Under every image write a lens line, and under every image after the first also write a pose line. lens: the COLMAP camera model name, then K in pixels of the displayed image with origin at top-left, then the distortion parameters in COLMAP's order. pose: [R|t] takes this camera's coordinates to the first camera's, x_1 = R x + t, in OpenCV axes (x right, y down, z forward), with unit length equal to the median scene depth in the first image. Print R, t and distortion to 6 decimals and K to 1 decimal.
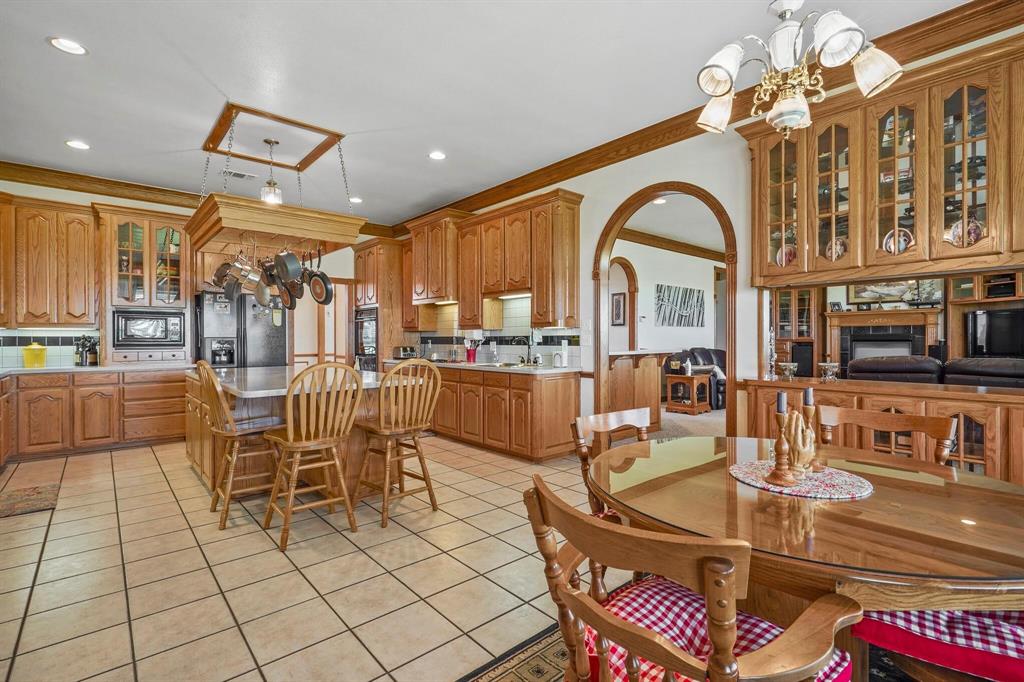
lens RADIAL K [[479.0, 0, 526.5], [0, 479.0, 339.4], [0, 0, 1]] dist [-0.014071, 0.003737]
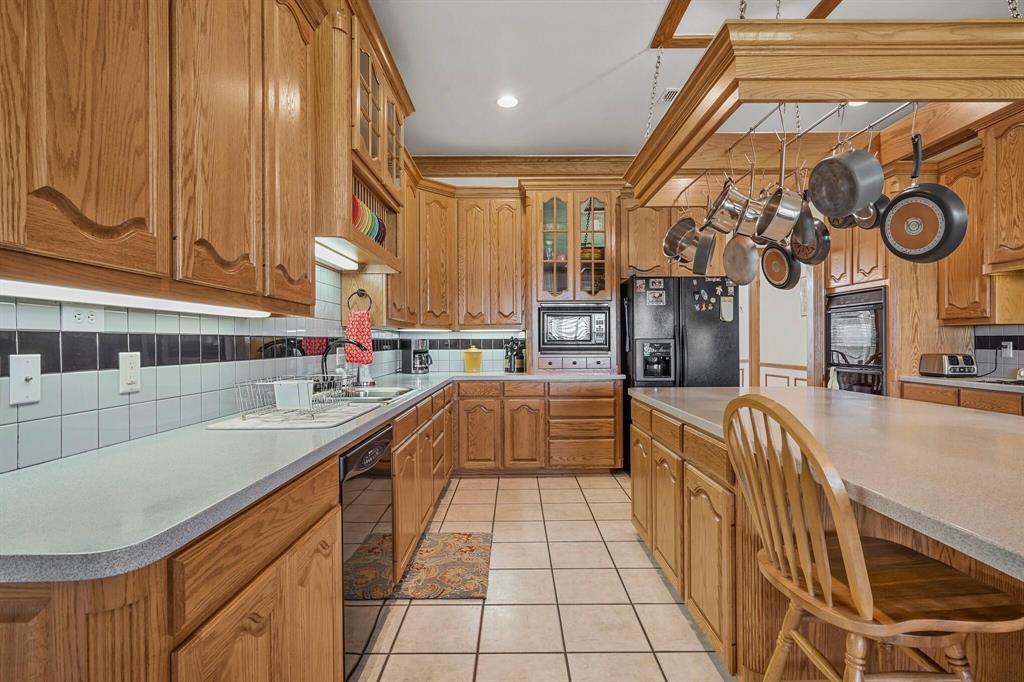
lens RADIAL K [[479.0, 0, 513.8], [0, 479.0, 343.3], [0, 0, 1]] dist [-0.014071, 0.003737]
pose [[0.741368, -0.000477, -0.671099, -0.312854], [0.001957, 0.999997, 0.001451, 0.001032], [0.671096, -0.002390, 0.741366, 0.321201]]
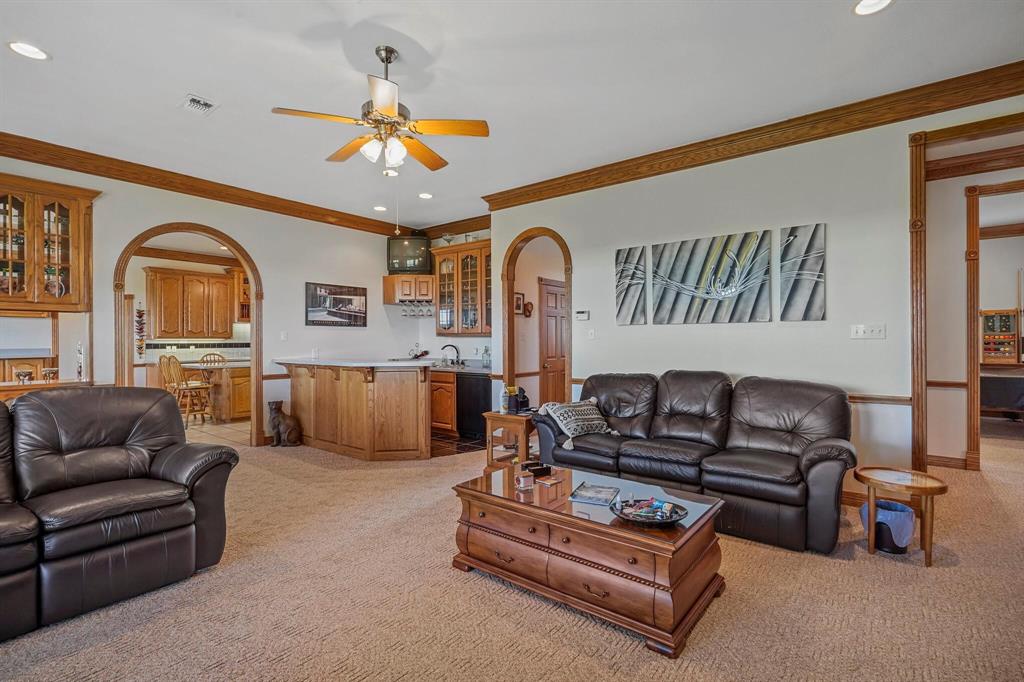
lens RADIAL K [[479.0, 0, 517.9], [0, 479.0, 341.0], [0, 0, 1]] dist [-0.014071, 0.003737]
pose [[0.160938, 0.003929, -0.986957, 1.258012], [-0.000563, 0.999992, 0.003889, -0.019994], [0.986964, -0.000070, 0.160939, 1.260849]]
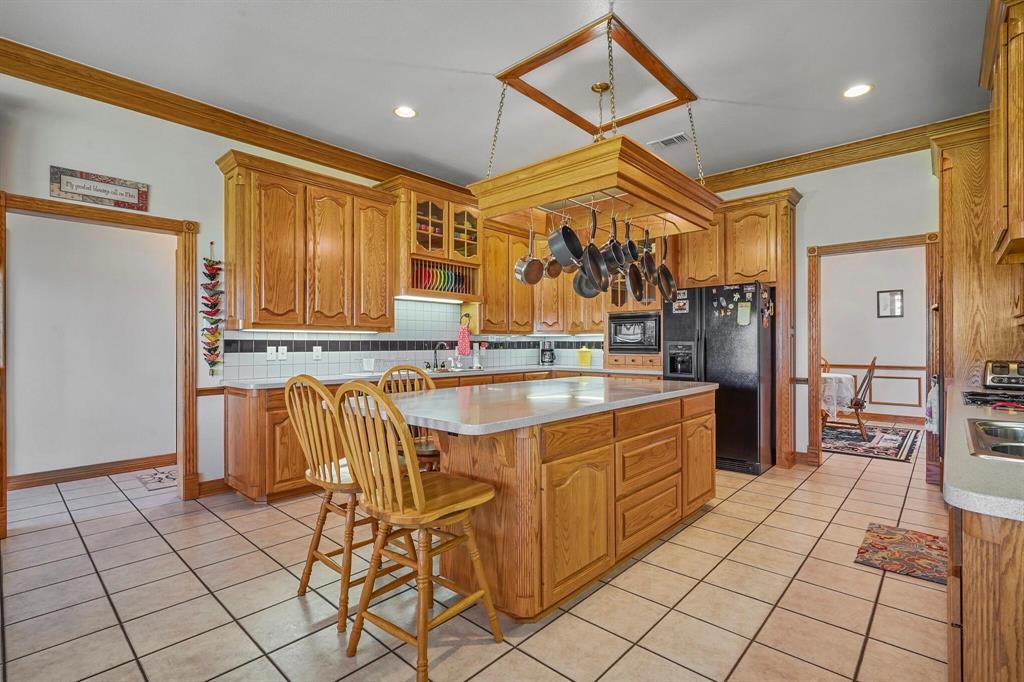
lens RADIAL K [[479.0, 0, 512.4], [0, 479.0, 345.1], [0, 0, 1]] dist [-0.014071, 0.003737]
pose [[0.083540, 0.003865, -0.996497, 0.179091], [-0.002511, 0.999990, 0.003668, -0.000192], [0.996501, 0.002196, 0.083549, 0.629107]]
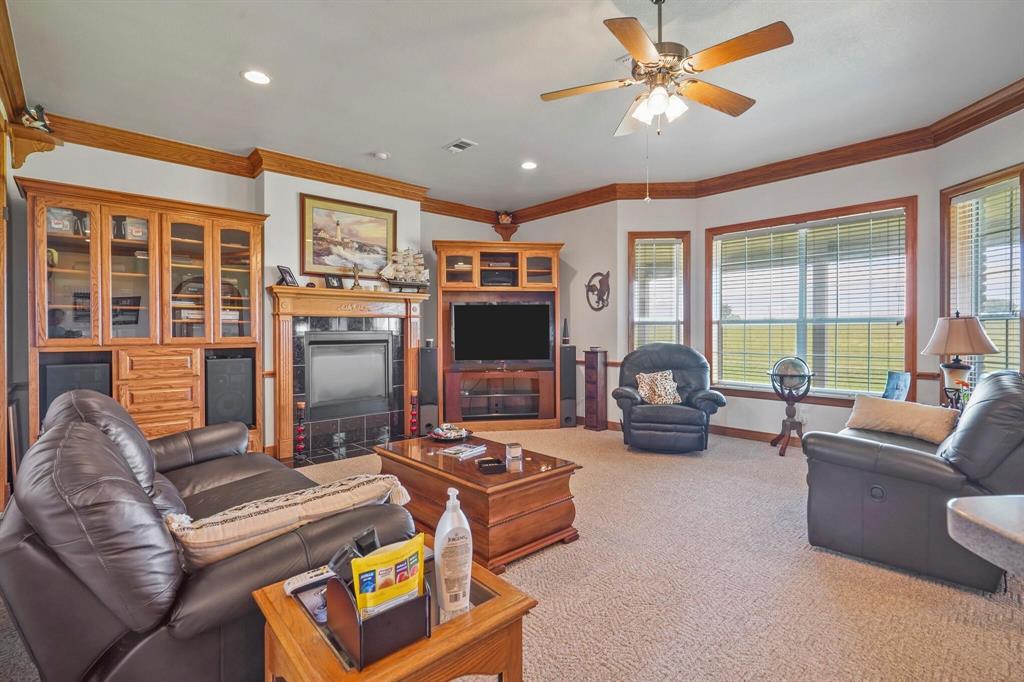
lens RADIAL K [[479.0, 0, 536.9], [0, 479.0, 335.8], [0, 0, 1]] dist [-0.014071, 0.003737]
pose [[-0.005799, -0.006070, 0.999965, 0.261903], [0.006415, 0.999961, 0.006107, -0.012832], [-0.999963, 0.006451, -0.005760, 1.348361]]
